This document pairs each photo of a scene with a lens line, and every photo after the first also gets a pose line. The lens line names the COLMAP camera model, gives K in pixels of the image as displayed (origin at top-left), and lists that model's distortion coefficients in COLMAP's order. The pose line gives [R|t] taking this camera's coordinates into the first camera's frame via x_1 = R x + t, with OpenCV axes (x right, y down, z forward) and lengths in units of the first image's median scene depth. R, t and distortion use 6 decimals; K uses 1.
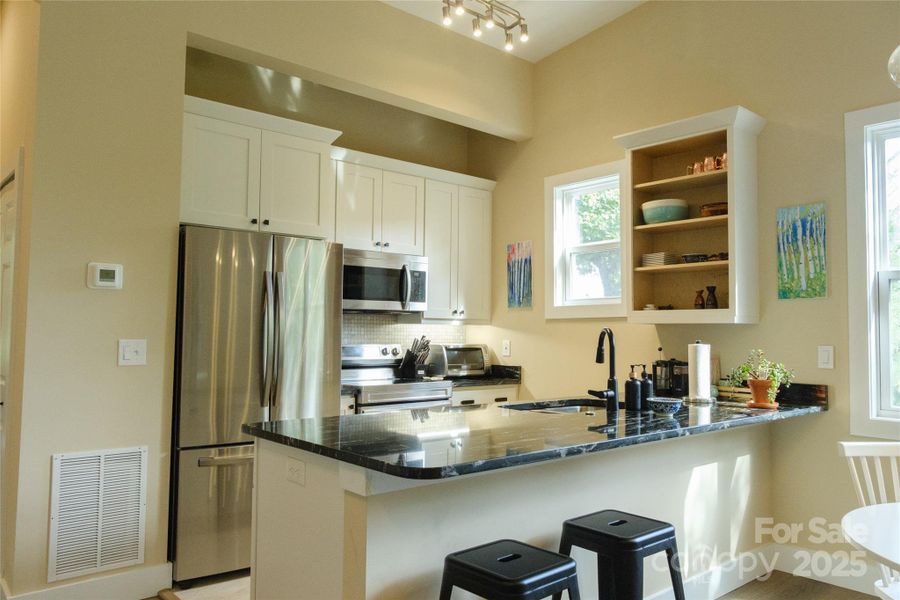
lens RADIAL K [[671.7, 0, 453.6], [0, 671.7, 301.3], [0, 0, 1]] dist [-0.000914, 0.002631]
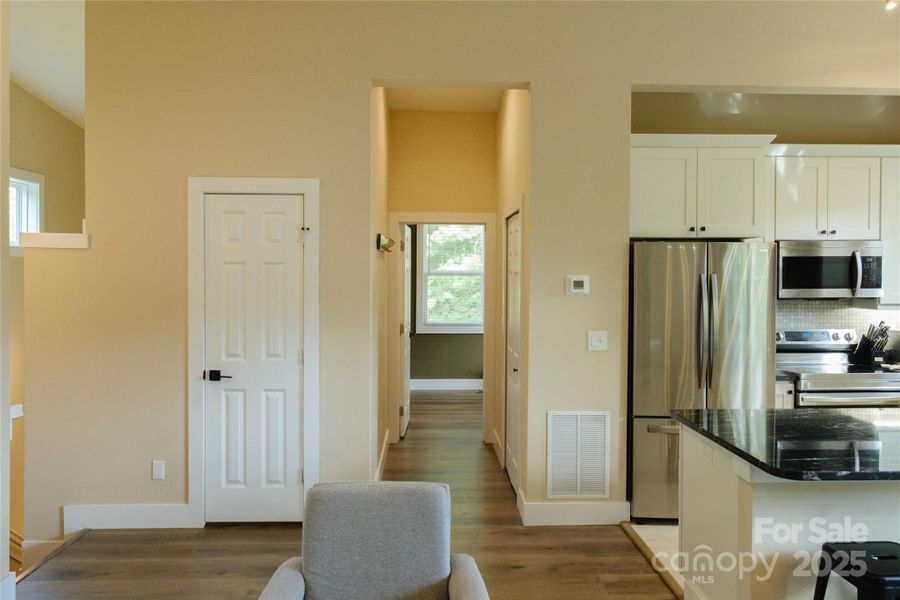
lens RADIAL K [[671.7, 0, 453.6], [0, 671.7, 301.3], [0, 0, 1]] dist [-0.000914, 0.002631]
pose [[0.773659, 0.008040, -0.633552, 0.118925], [0.038385, 0.997488, 0.059531, -0.077196], [0.632439, -0.070376, 0.771407, -0.165298]]
